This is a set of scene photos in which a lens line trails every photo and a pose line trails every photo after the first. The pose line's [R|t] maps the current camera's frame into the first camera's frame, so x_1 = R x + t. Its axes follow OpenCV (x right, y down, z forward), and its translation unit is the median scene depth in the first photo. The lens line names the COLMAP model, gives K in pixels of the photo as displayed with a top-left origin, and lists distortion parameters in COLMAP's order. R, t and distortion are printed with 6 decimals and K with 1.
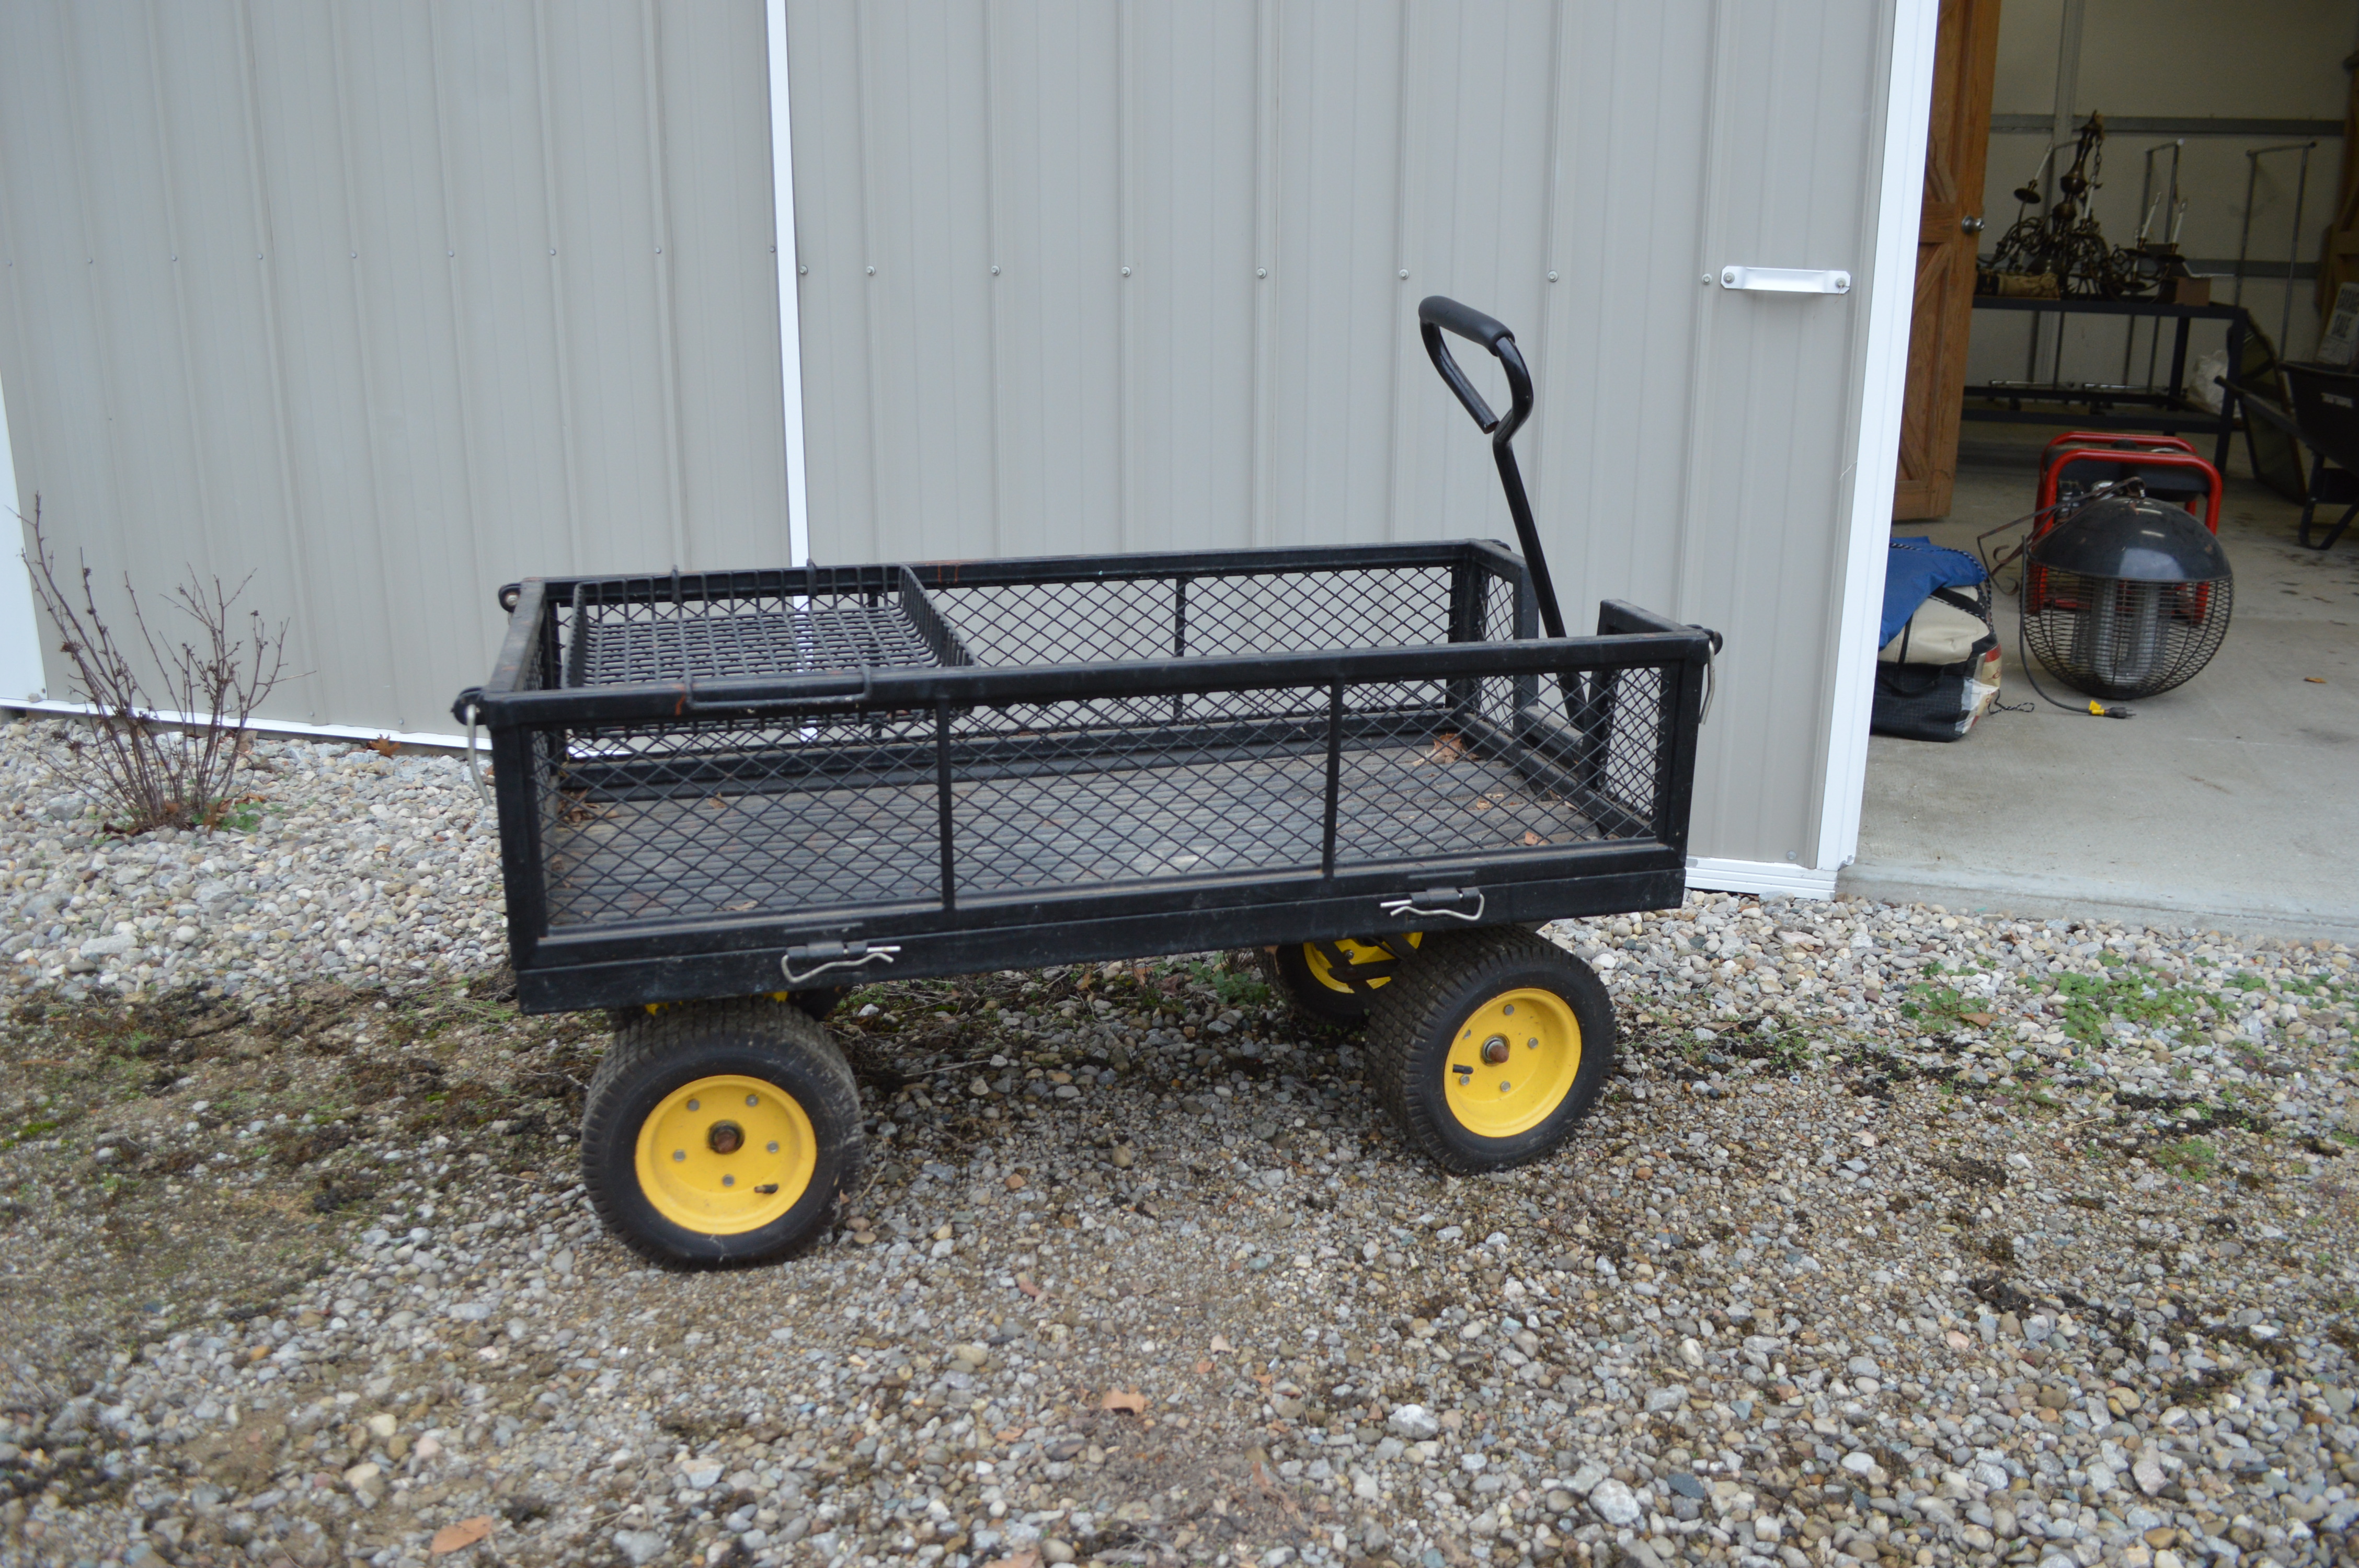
lens RADIAL K [[1883.3, 0, 1179.5], [0, 1883.3, 784.0], [0, 0, 1]] dist [-0.081054, 0.008440]
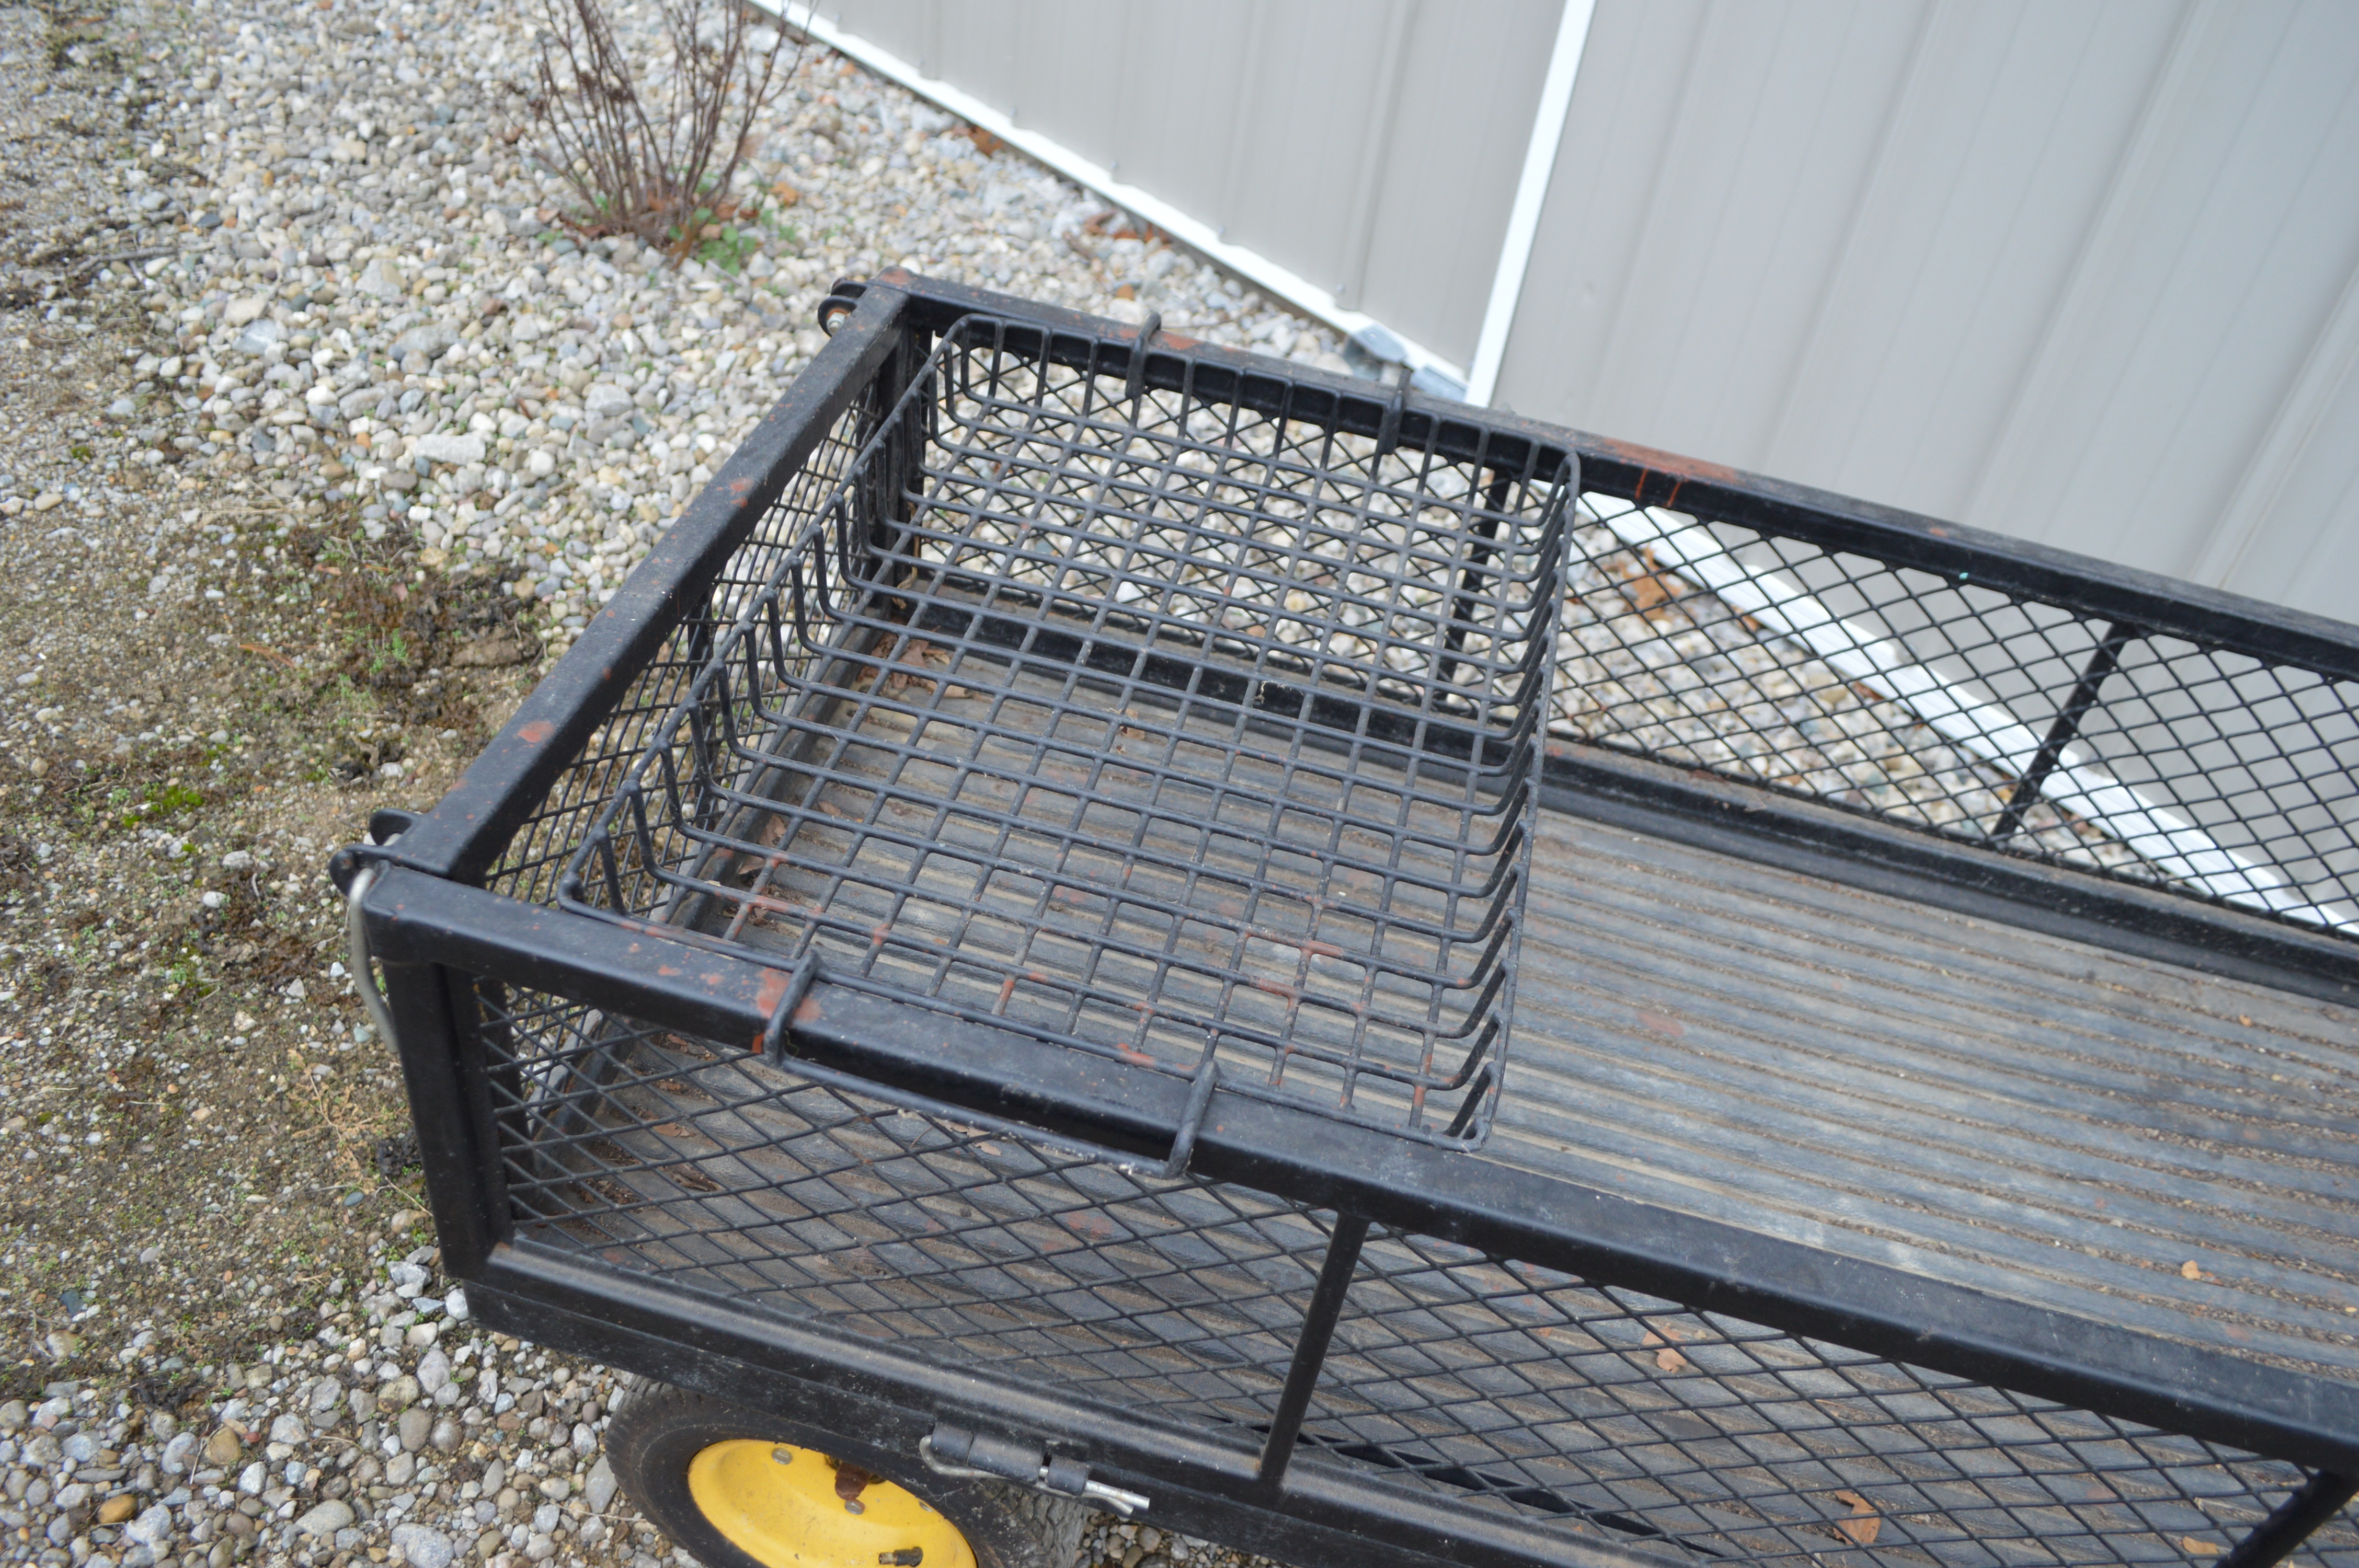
lens RADIAL K [[1883.3, 0, 1179.5], [0, 1883.3, 784.0], [0, 0, 1]] dist [-0.081054, 0.008440]
pose [[0.871830, 0.395997, -0.288269, -0.065225], [-0.255954, 0.870111, 0.421182, -0.237356], [0.417613, -0.293415, 0.859946, 0.544142]]
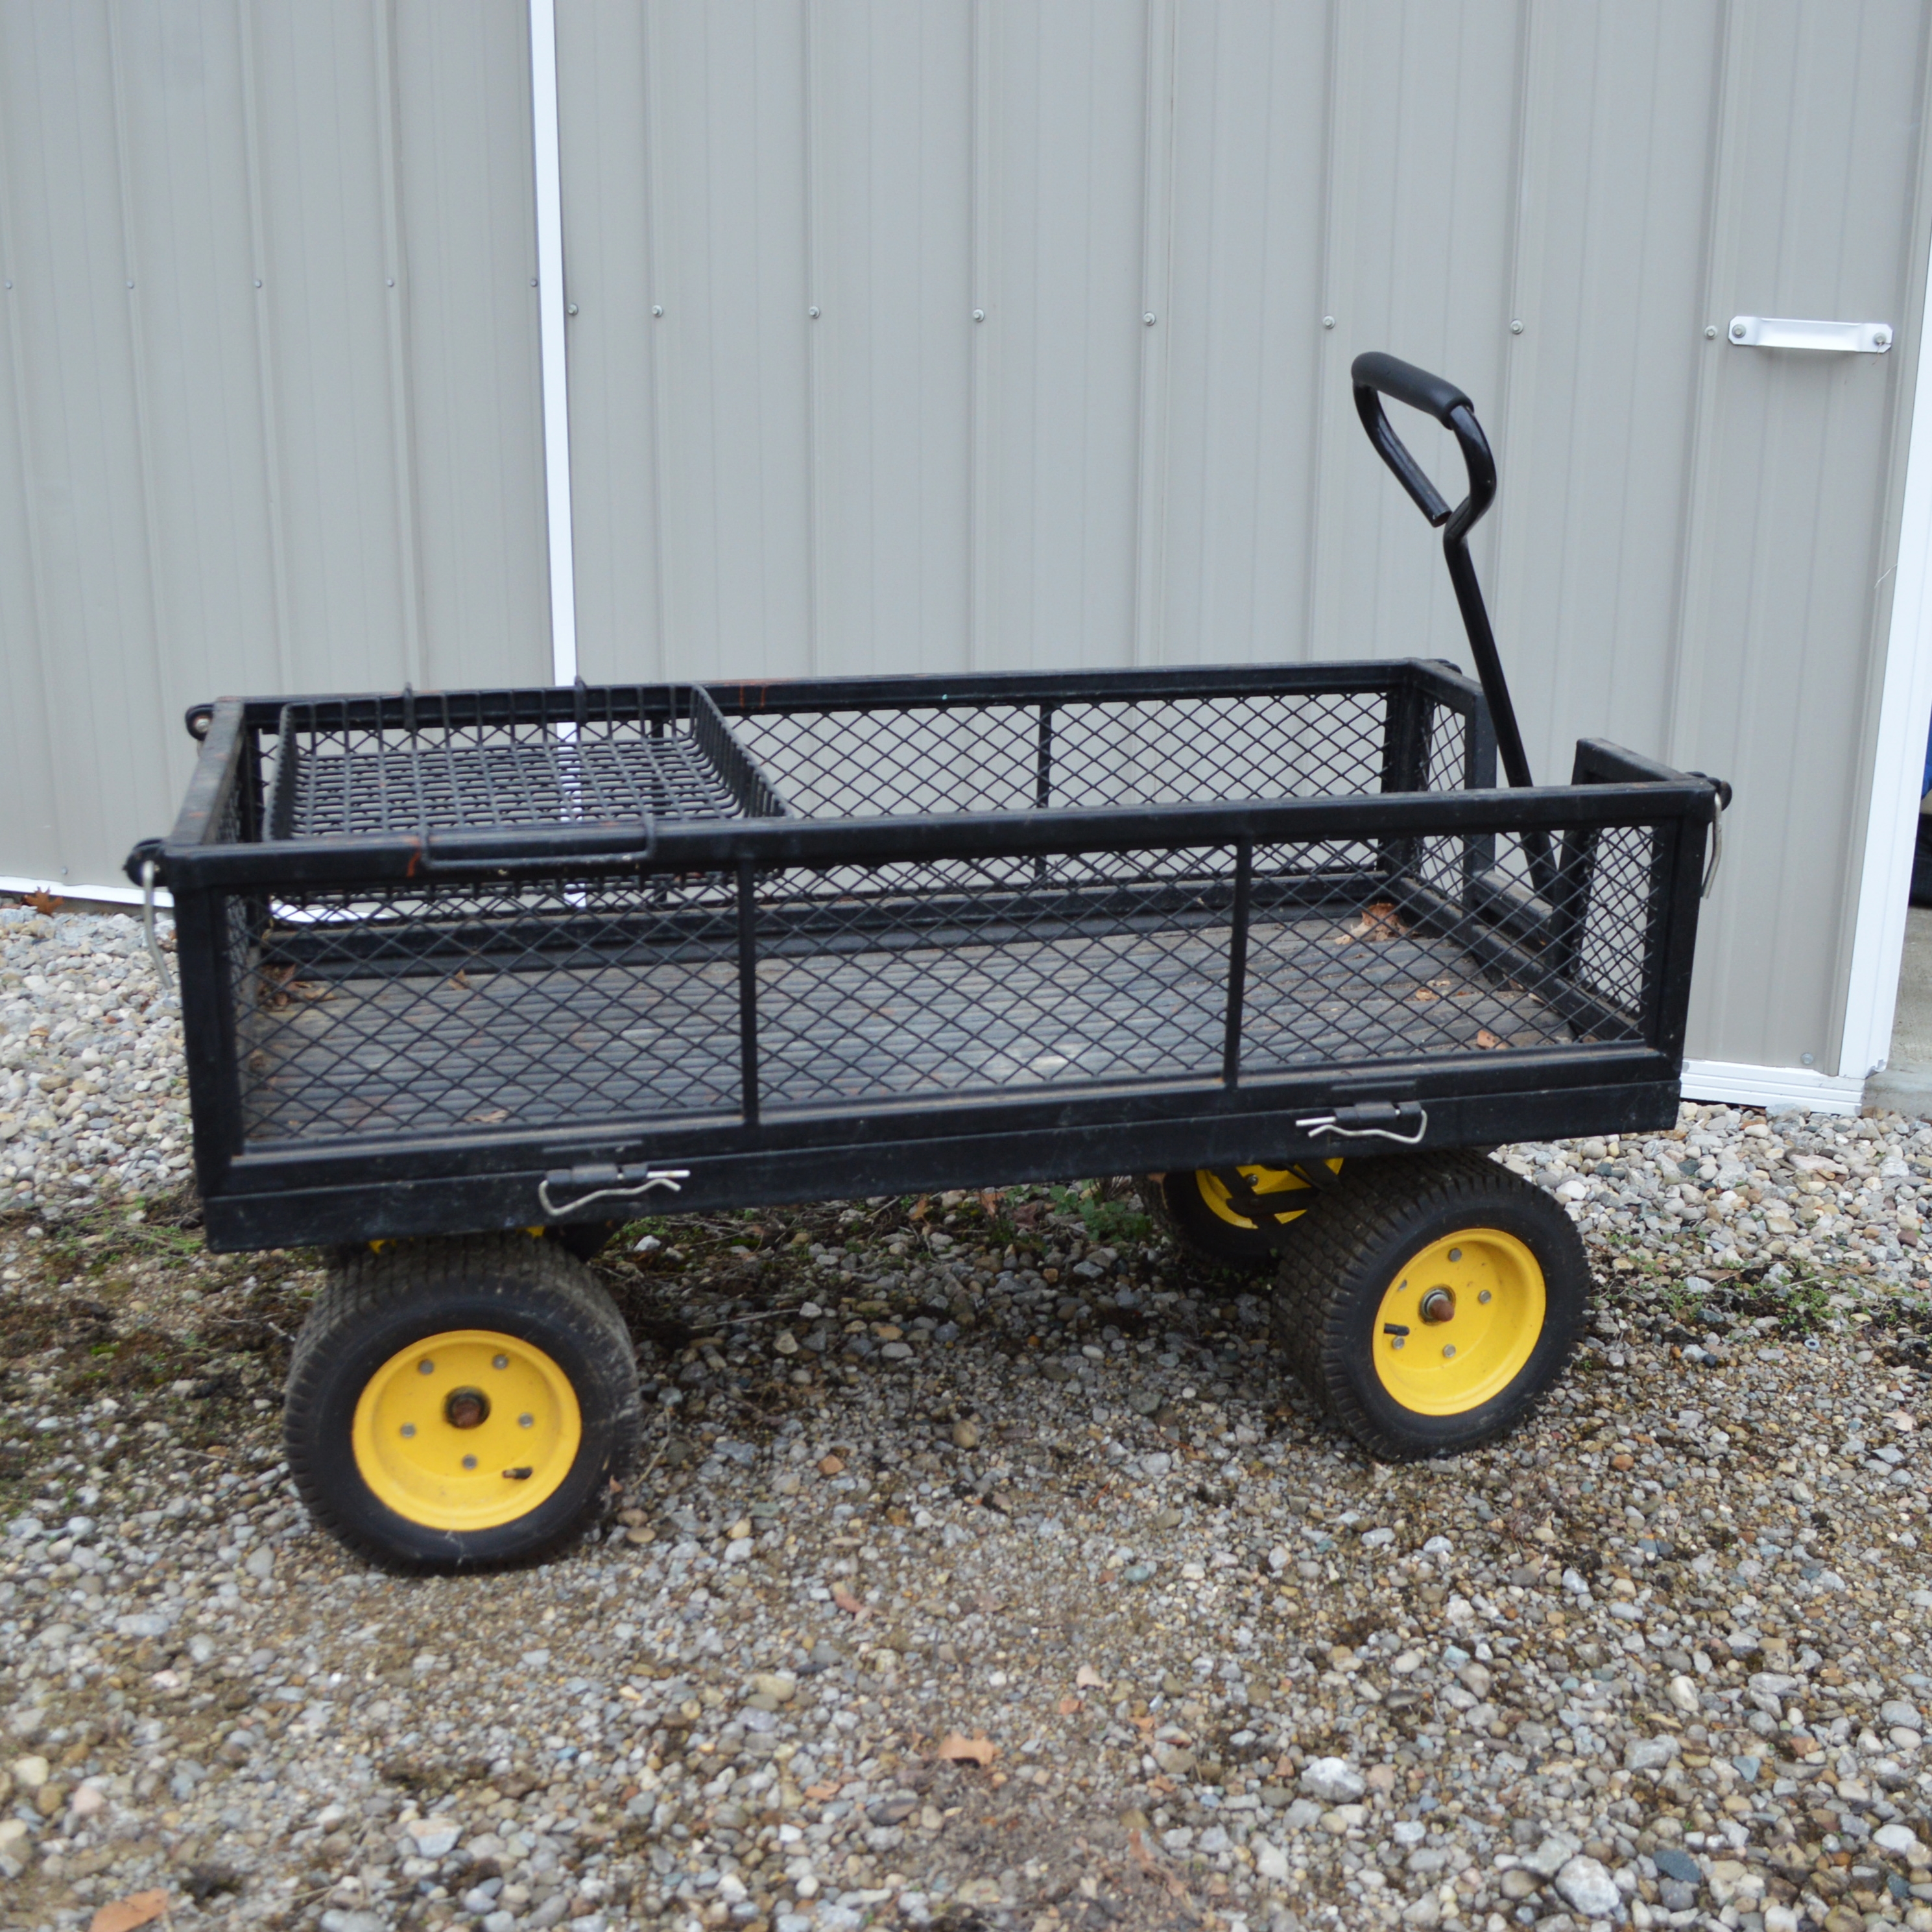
lens RADIAL K [[2338.2, 0, 1027.6], [0, 2338.2, 973.1], [0, 0, 1]] dist [-0.080679, 0.008085]
pose [[0.999947, 0.010039, -0.002122, -0.004205], [-0.010017, 0.999900, 0.009969, -0.006730], [0.002222, -0.009947, 0.999948, 0.016337]]
